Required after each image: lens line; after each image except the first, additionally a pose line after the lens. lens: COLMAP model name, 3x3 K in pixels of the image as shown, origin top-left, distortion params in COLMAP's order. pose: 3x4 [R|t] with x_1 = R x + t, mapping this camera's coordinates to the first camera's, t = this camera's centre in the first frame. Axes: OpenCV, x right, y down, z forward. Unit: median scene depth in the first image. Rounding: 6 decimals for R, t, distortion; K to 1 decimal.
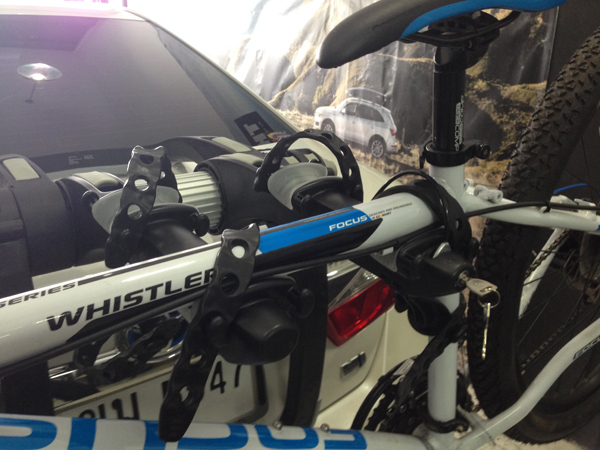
lens RADIAL K [[569.7, 0, 311.1], [0, 569.7, 225.1], [0, 0, 1]] dist [0.144250, -0.277408]
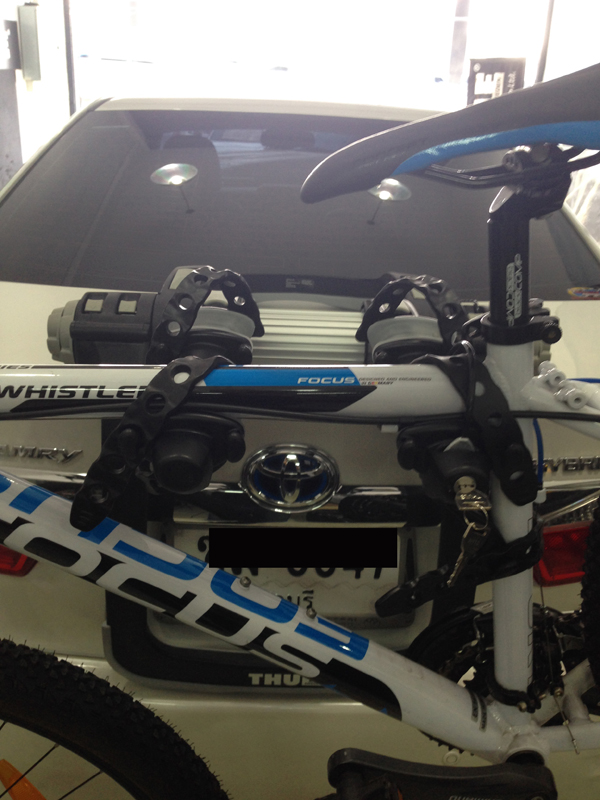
lens RADIAL K [[737.5, 0, 300.0], [0, 737.5, 400.0], [0, 0, 1]] dist [0.133682, -0.239555]
pose [[0.809074, 0.226596, -0.542268, 0.639933], [-0.223298, 0.972012, 0.073008, -0.047410], [0.543634, 0.062019, 0.837028, 0.029510]]
